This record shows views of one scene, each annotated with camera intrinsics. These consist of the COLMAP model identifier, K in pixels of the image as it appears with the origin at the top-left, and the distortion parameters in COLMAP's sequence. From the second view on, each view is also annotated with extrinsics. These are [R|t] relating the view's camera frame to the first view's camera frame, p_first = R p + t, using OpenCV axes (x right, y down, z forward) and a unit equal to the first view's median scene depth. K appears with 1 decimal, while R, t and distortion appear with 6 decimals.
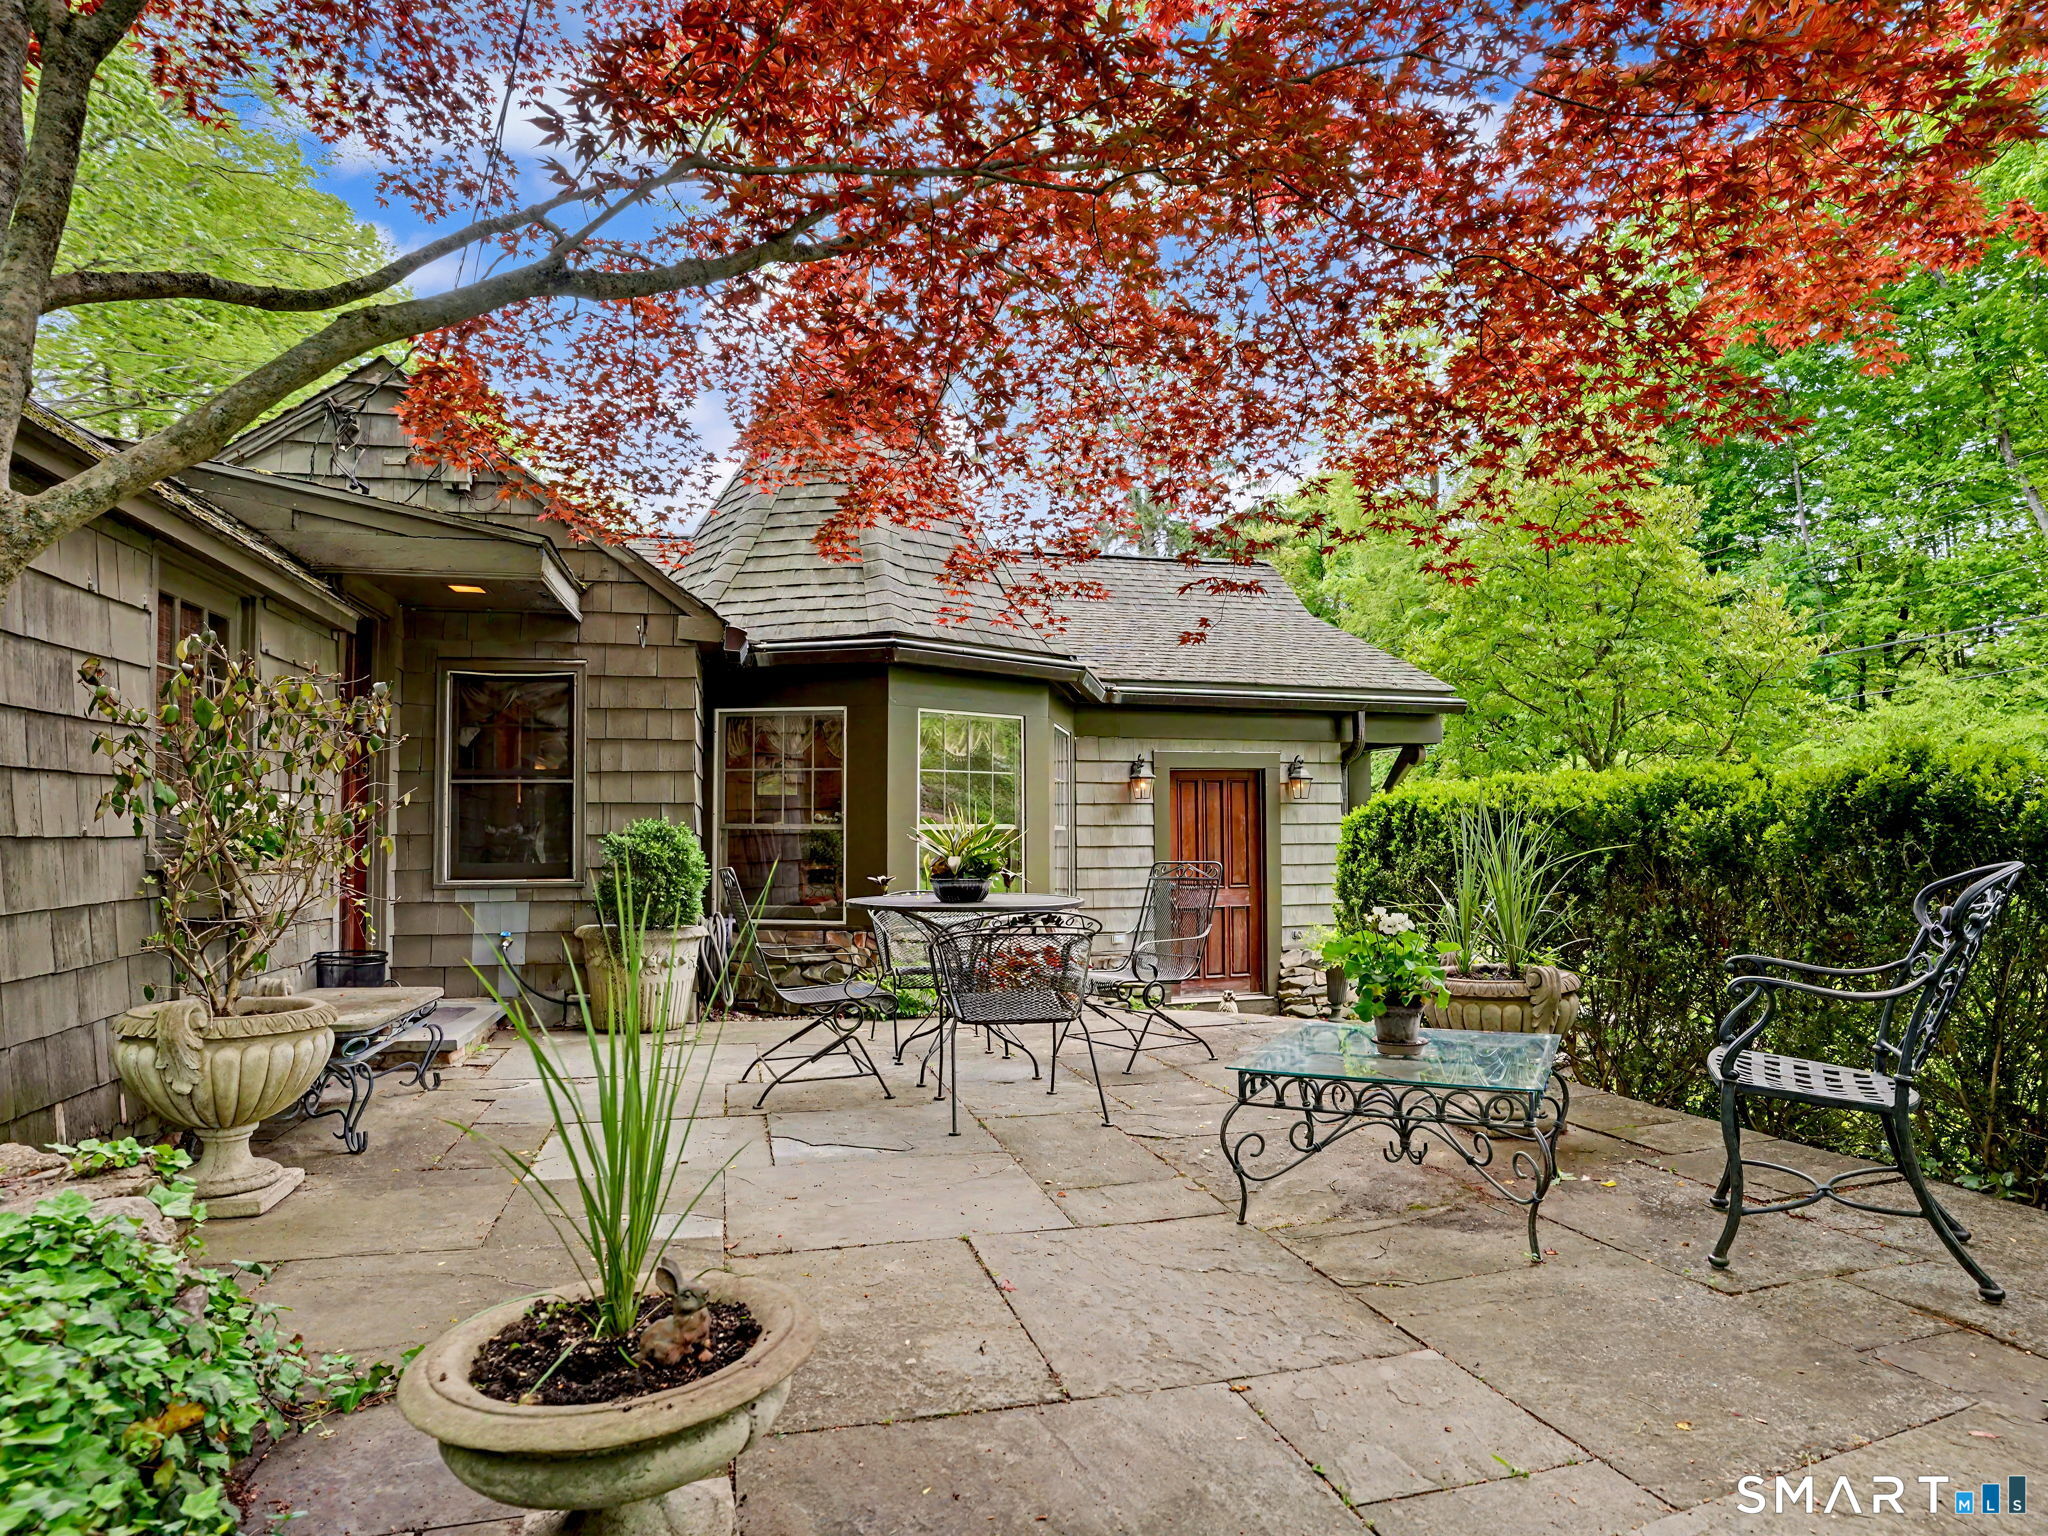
lens RADIAL K [[1123.8, 0, 1015.7], [0, 1123.8, 782.8], [0, 0, 1]] dist [-0.084676, 0.042710]
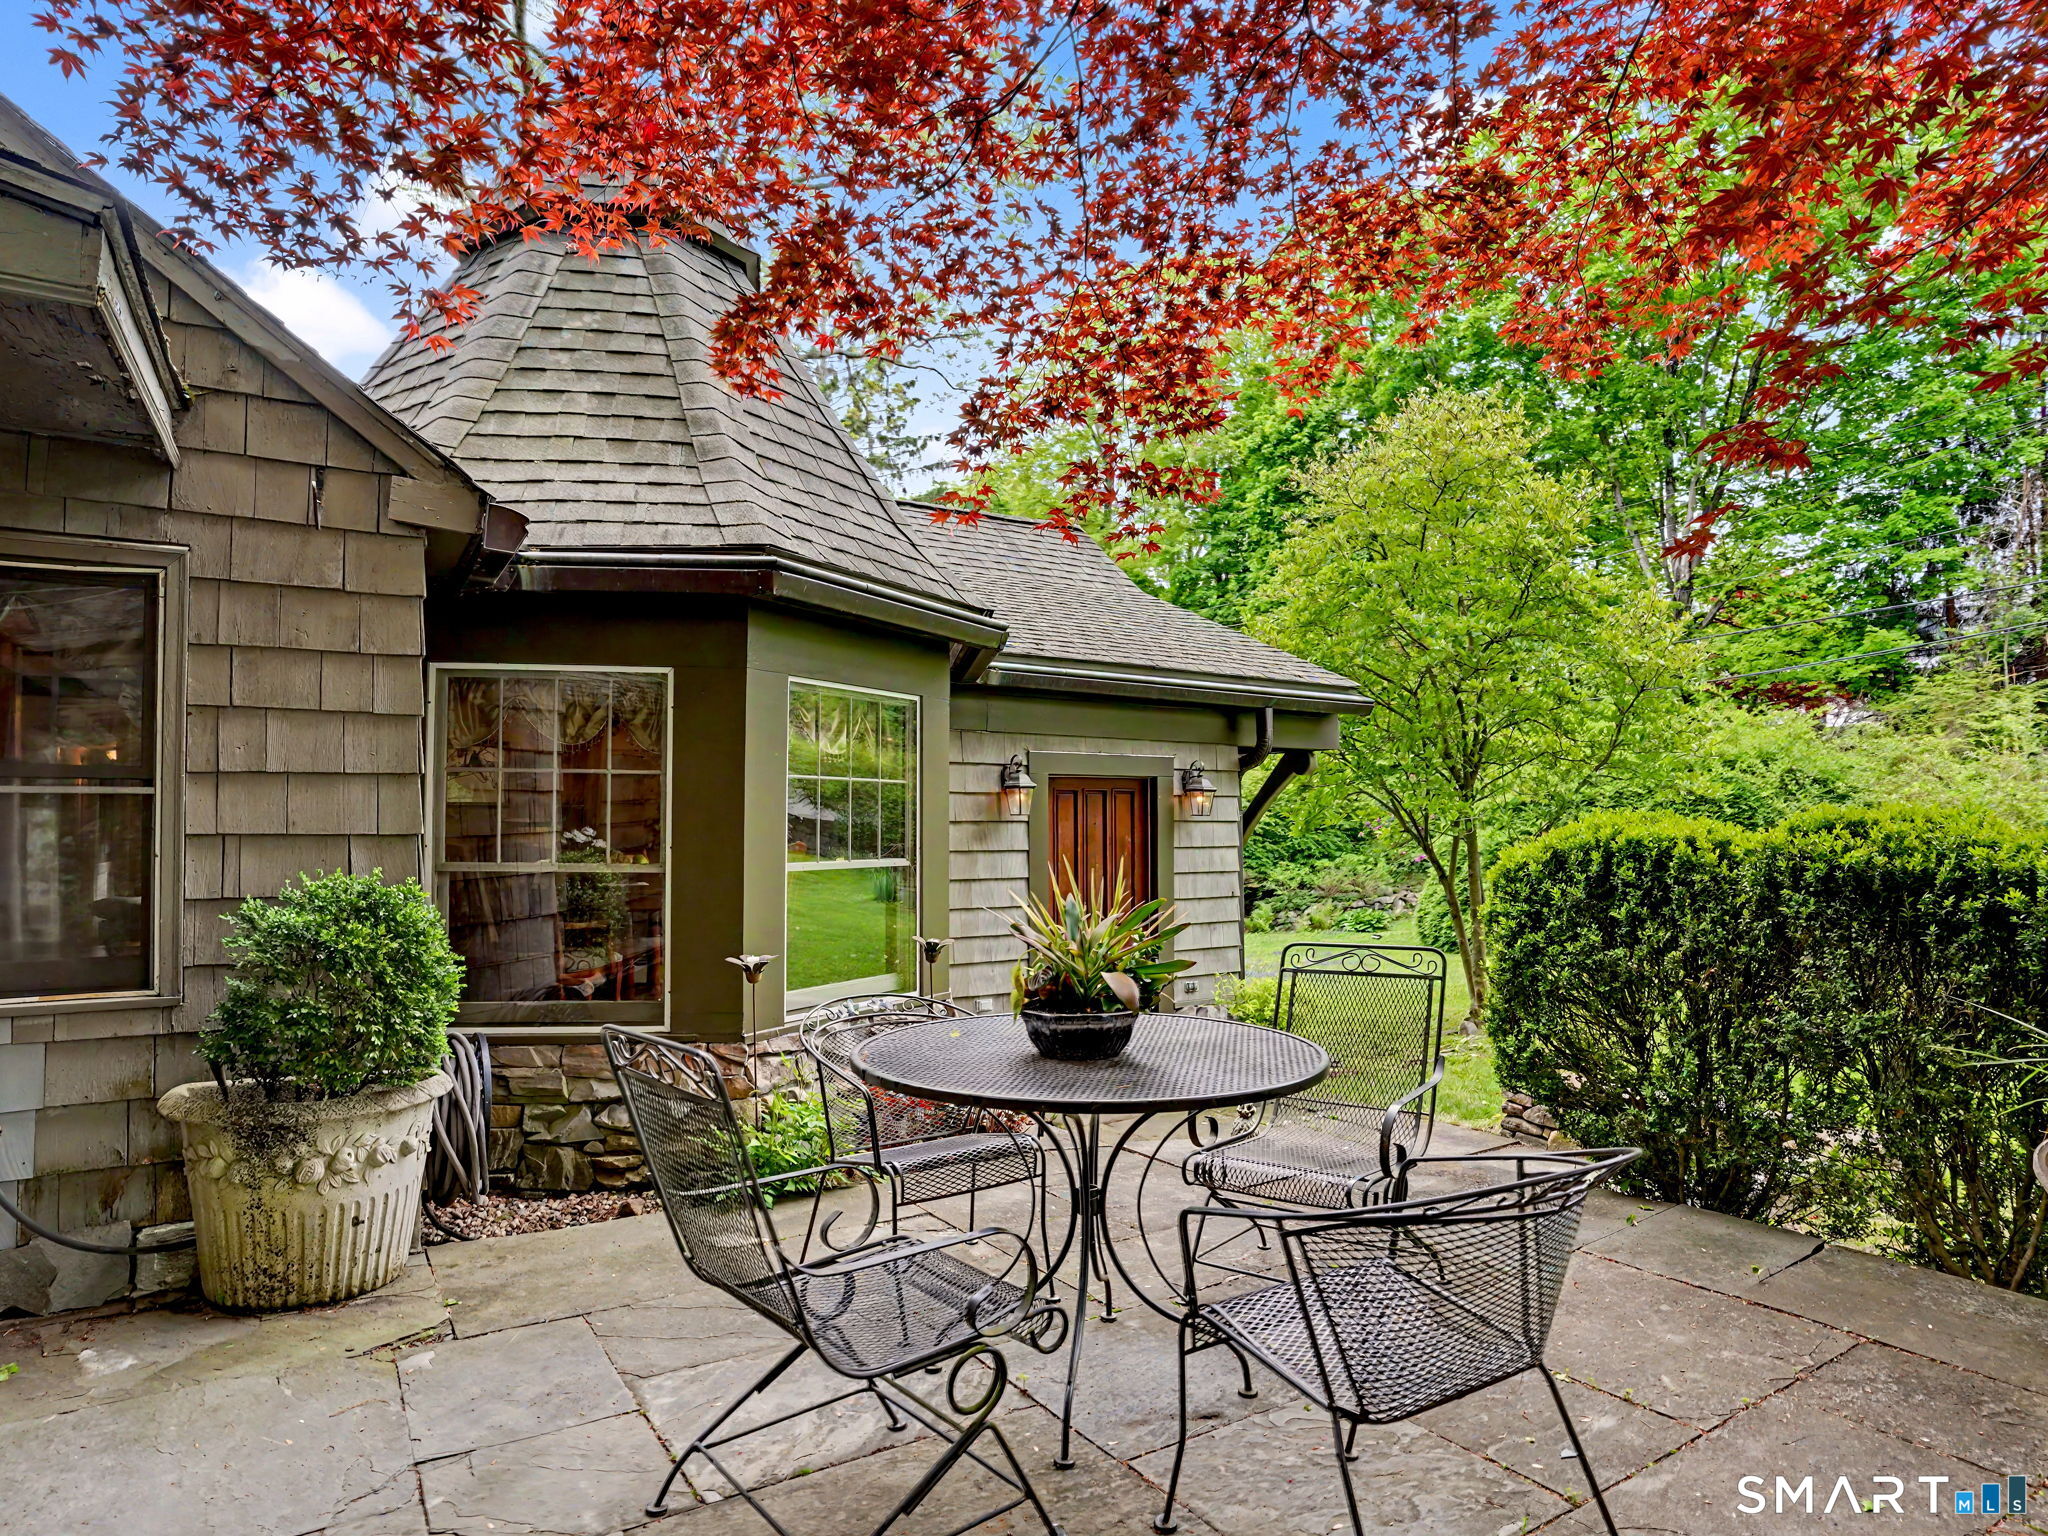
lens RADIAL K [[1172.8, 0, 1023.8], [0, 1172.8, 795.3], [0, 0, 1]] dist [-0.079624, 0.046070]
pose [[0.951704, 0.014258, 0.306687, -0.164825], [-0.018716, 0.999758, 0.011598, -0.010882], [-0.306448, -0.016777, 0.951740, 0.355948]]
